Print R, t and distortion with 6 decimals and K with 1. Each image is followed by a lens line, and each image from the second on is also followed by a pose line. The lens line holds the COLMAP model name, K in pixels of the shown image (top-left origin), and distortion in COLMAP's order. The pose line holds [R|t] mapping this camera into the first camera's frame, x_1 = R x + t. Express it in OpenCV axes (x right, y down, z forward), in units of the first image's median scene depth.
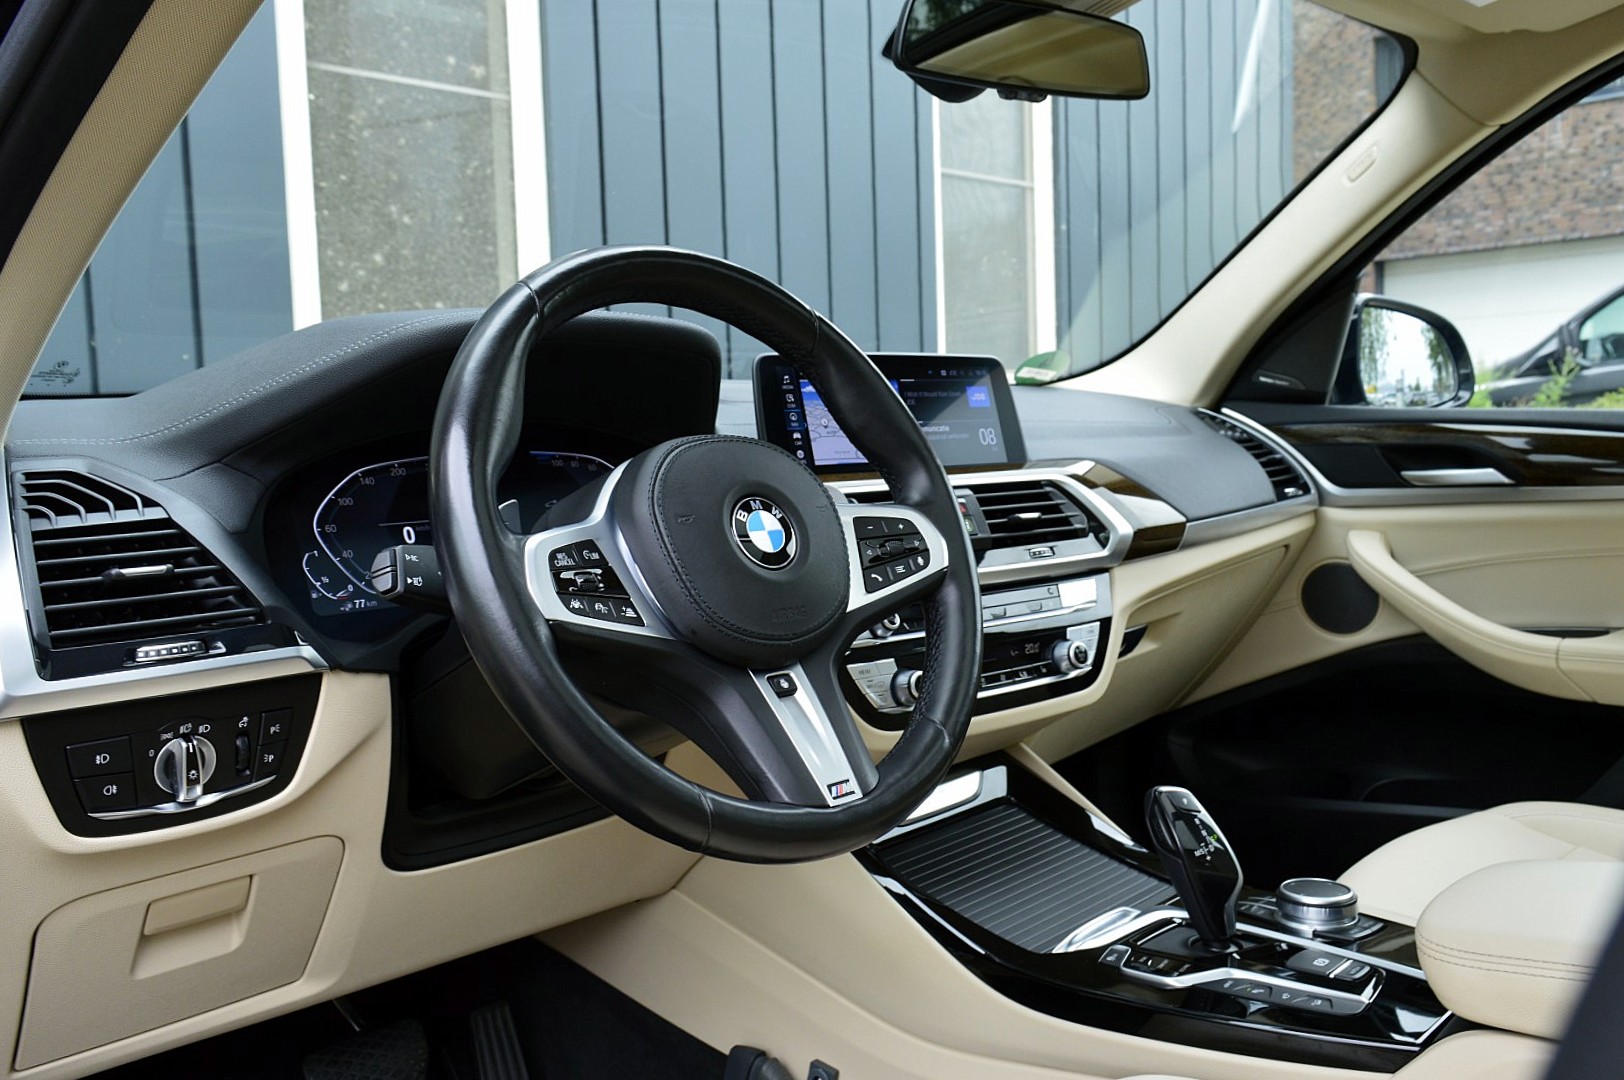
lens RADIAL K [[1270.8, 0, 812.0], [0, 1270.8, 540.0], [0, 0, 1]] dist [-0.012808, -0.004382]
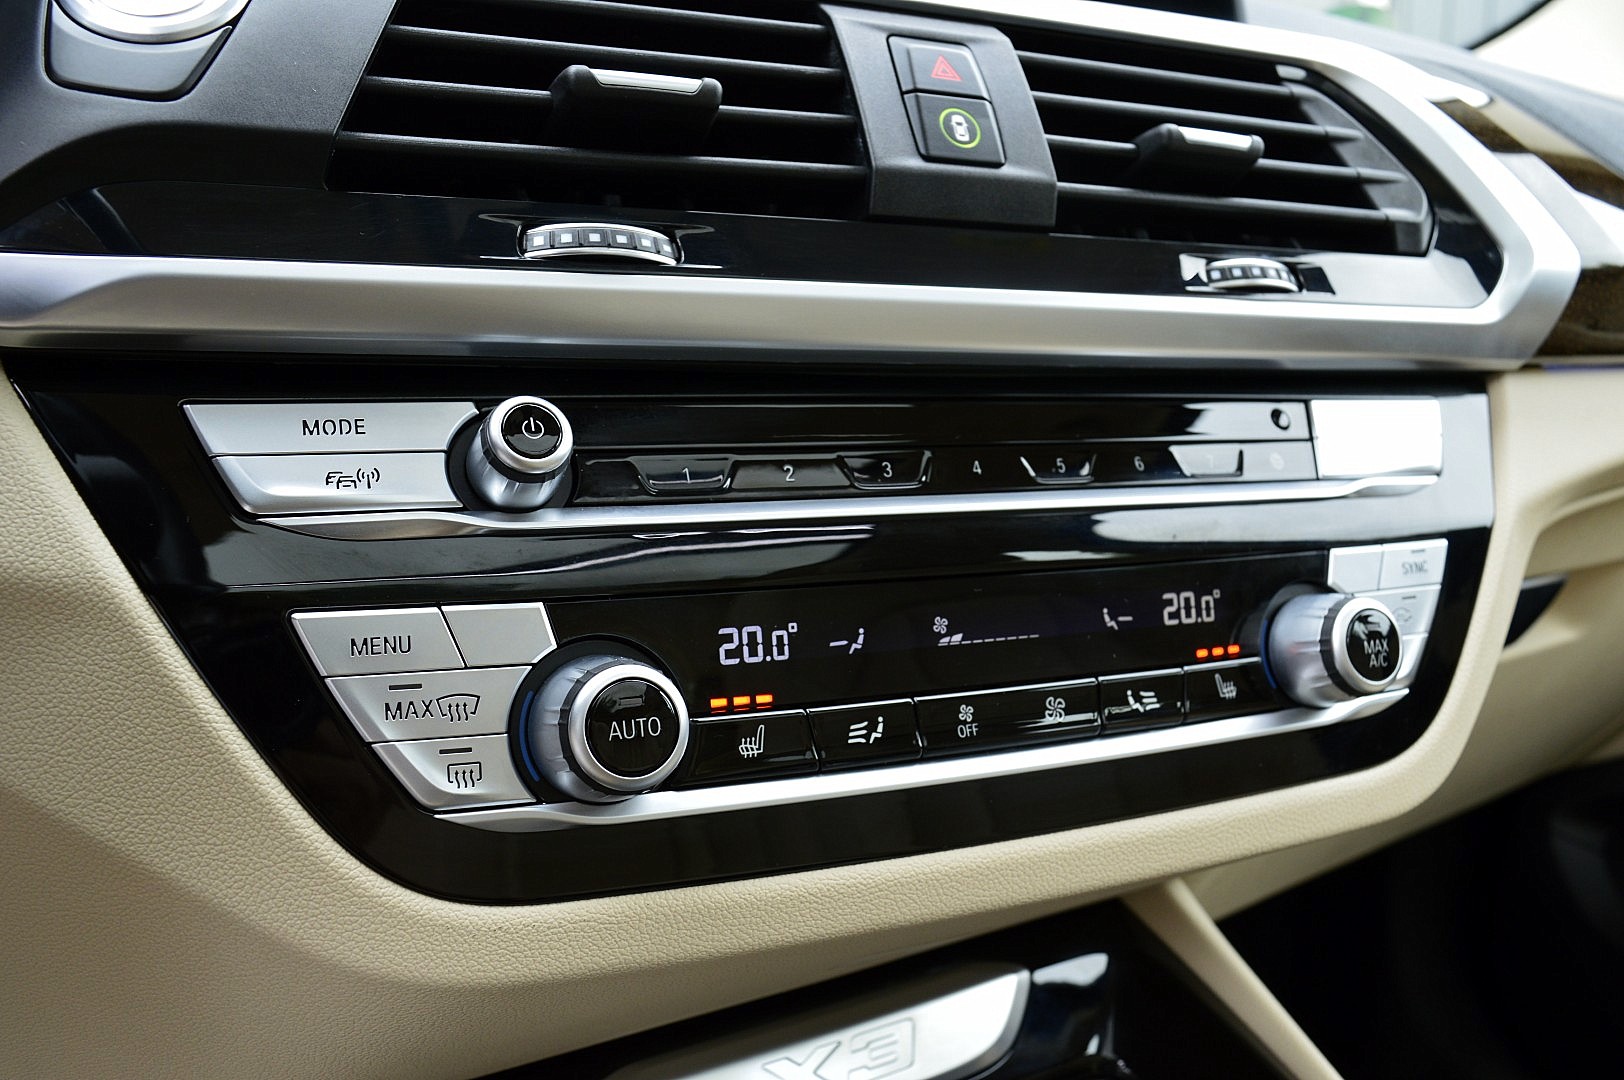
lens RADIAL K [[1321.4, 0, 812.0], [0, 1321.4, 540.0], [0, 0, 1]] dist [-0.038963, -0.001807]
pose [[0.976521, 0.062821, -0.206057, 0.150179], [-0.054726, 0.997498, 0.044761, 0.061777], [0.208354, -0.032433, 0.977516, 0.698026]]
